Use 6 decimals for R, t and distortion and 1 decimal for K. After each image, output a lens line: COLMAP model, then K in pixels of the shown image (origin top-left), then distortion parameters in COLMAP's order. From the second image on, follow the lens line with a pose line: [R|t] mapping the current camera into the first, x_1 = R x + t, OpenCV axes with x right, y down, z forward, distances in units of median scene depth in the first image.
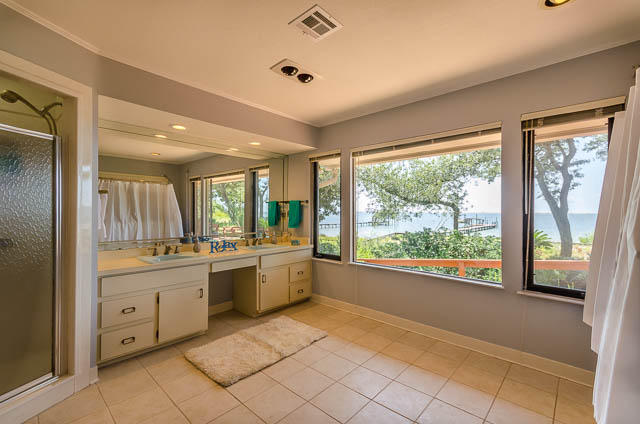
lens RADIAL K [[282.6, 0, 311.2], [0, 282.6, 212.4], [0, 0, 1]] dist [-0.004095, -0.001129]
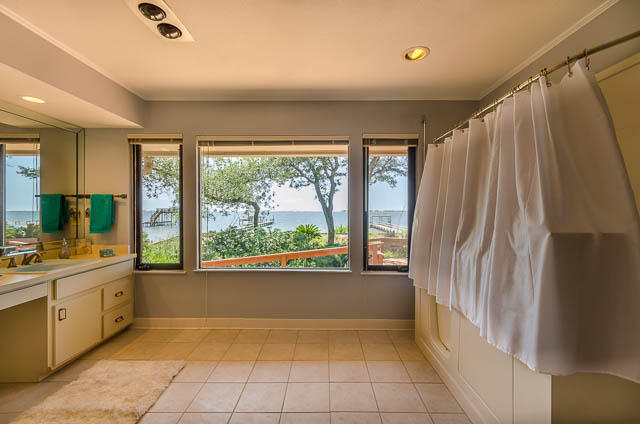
lens RADIAL K [[282.6, 0, 320.6], [0, 282.6, 212.7], [0, 0, 1]] dist [-0.004095, -0.001129]
pose [[0.727545, -0.007688, 0.686017, -0.157165], [0.003950, 0.999968, 0.007017, 0.001032], [-0.686049, -0.002395, 0.727552, 0.117295]]
